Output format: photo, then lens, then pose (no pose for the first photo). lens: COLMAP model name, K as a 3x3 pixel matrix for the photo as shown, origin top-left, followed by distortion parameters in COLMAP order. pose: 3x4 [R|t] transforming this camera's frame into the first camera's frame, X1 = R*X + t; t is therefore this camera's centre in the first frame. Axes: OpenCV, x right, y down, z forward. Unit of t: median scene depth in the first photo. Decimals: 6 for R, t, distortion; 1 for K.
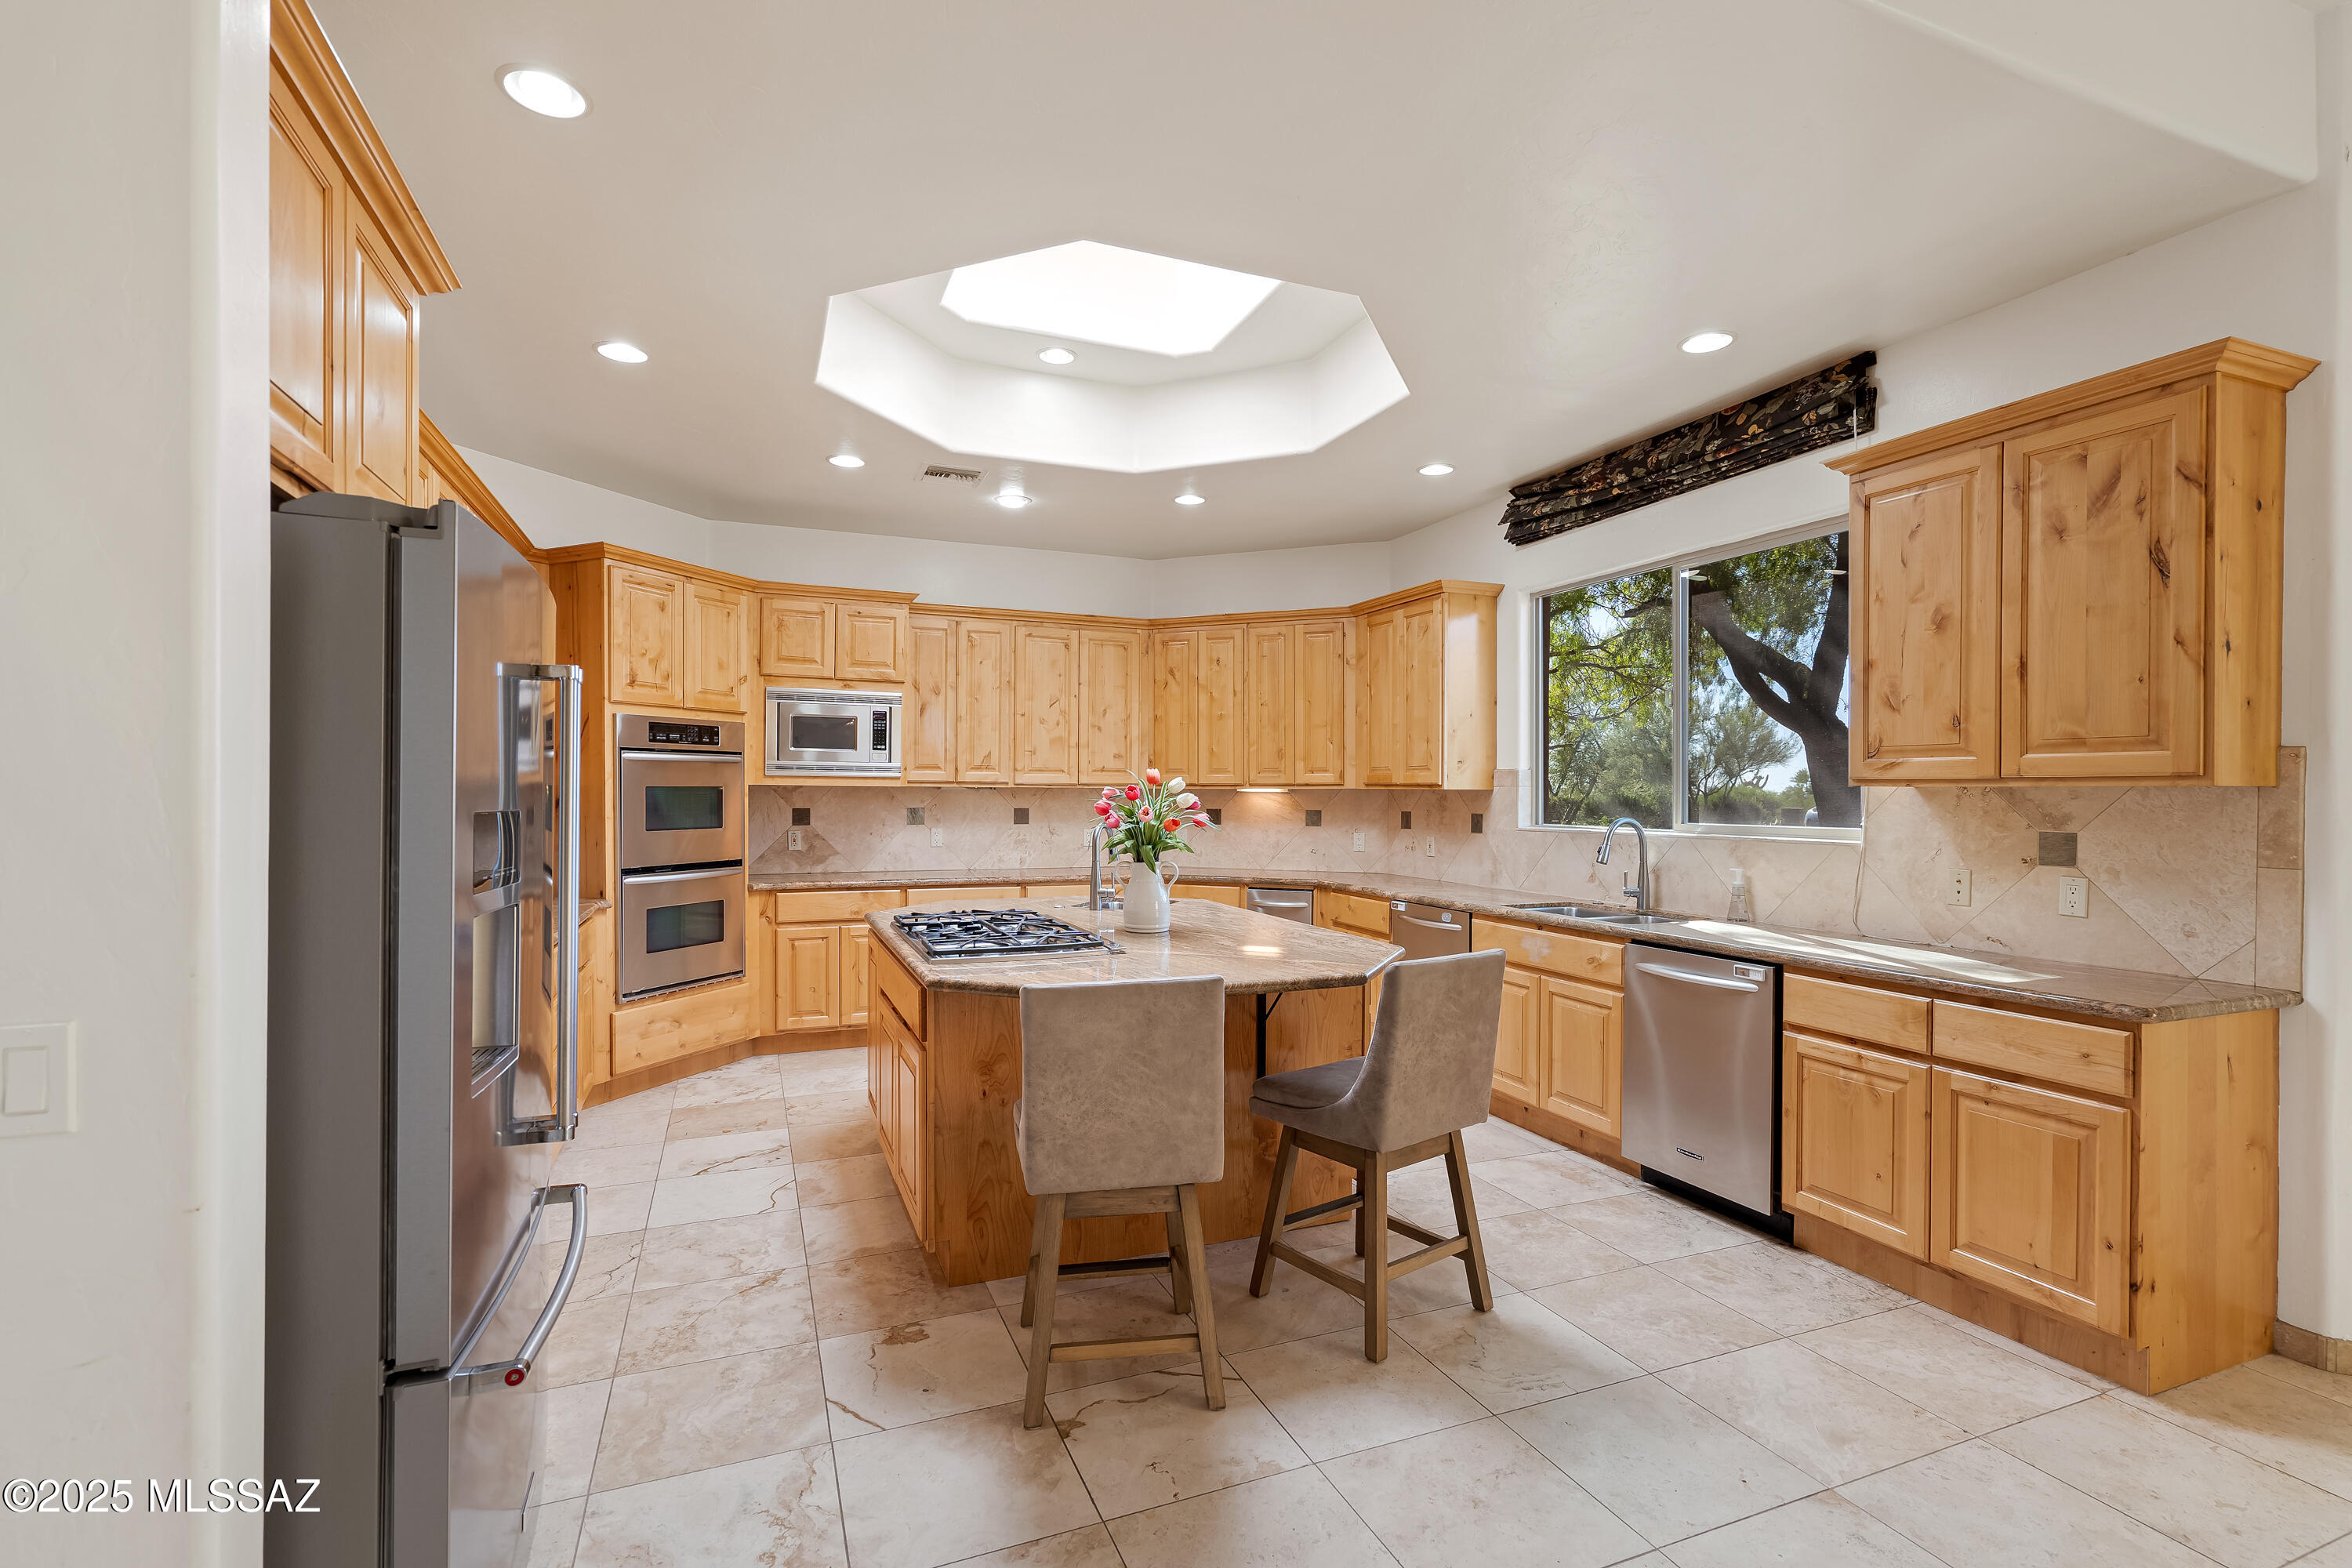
lens RADIAL K [[1073.9, 0, 1193.7], [0, 1073.9, 795.0], [0, 0, 1]] dist [-0.001352, -0.000136]
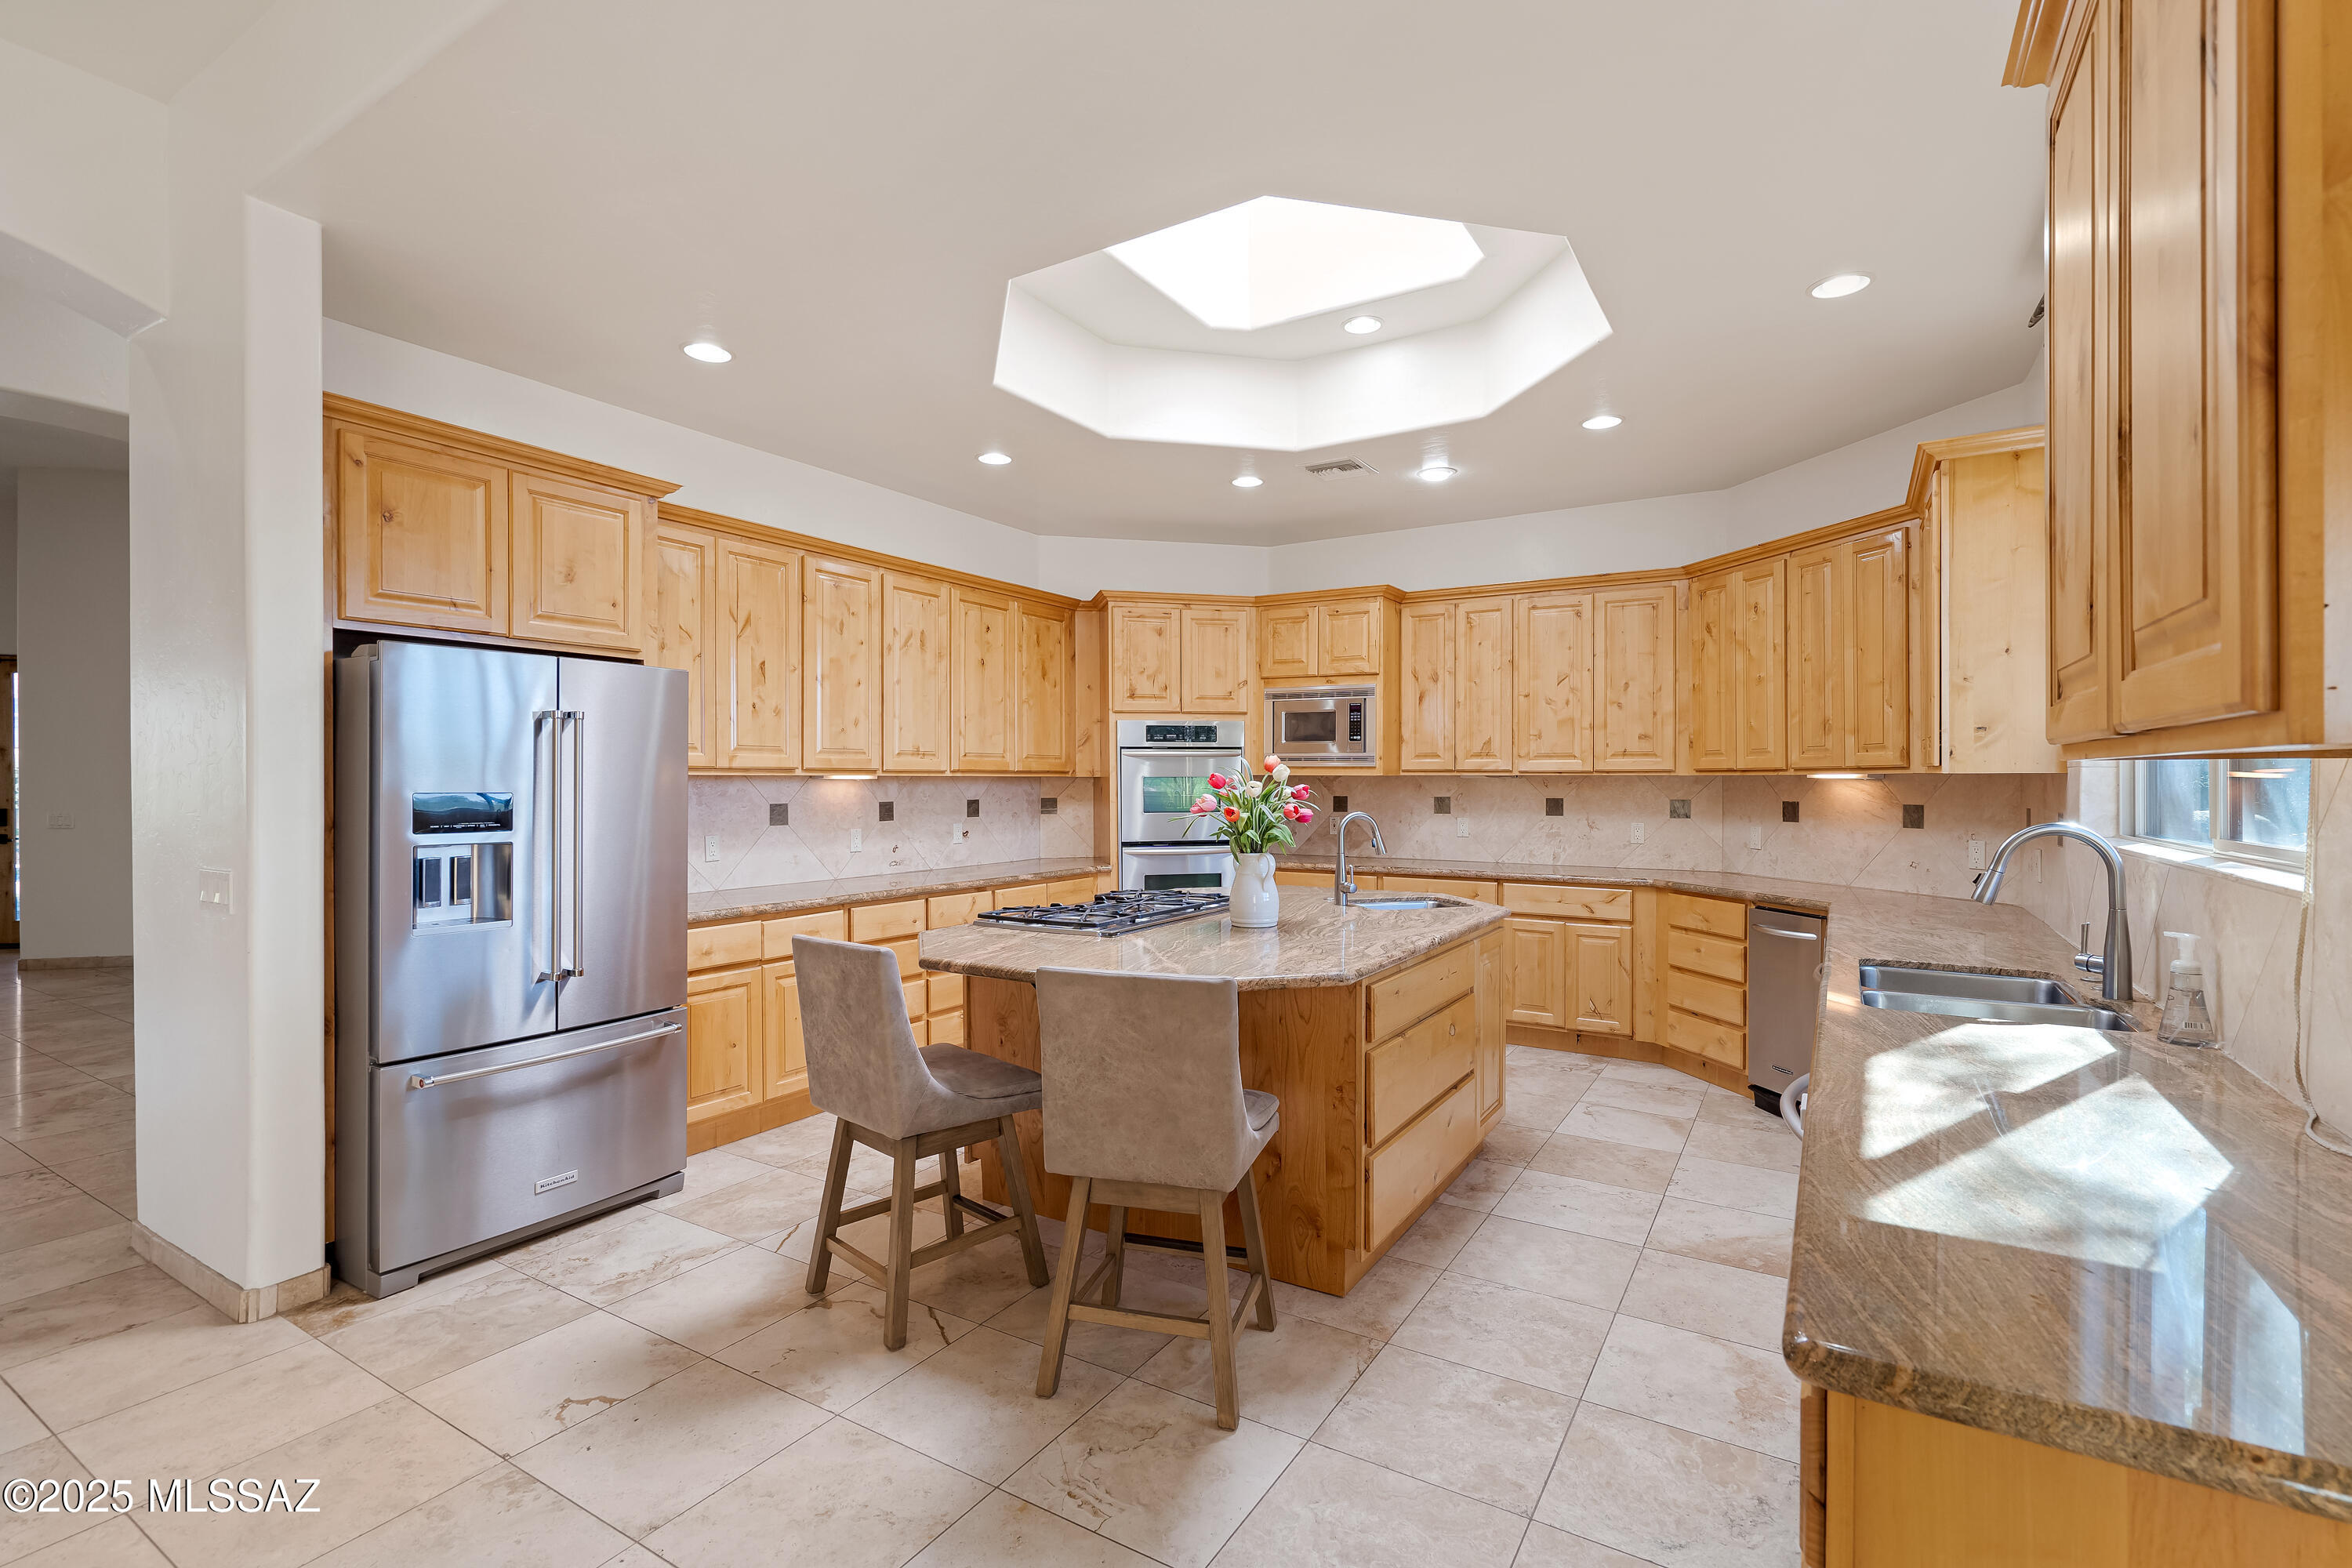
lens RADIAL K [[1073.9, 0, 1183.4], [0, 1073.9, 779.5], [0, 0, 1]] dist [-0.001352, -0.000136]
pose [[0.584515, -0.005175, -0.811366, 0.437096], [0.000483, 0.999982, -0.006030, 0.001984], [0.811383, 0.003132, 0.584507, 0.245736]]
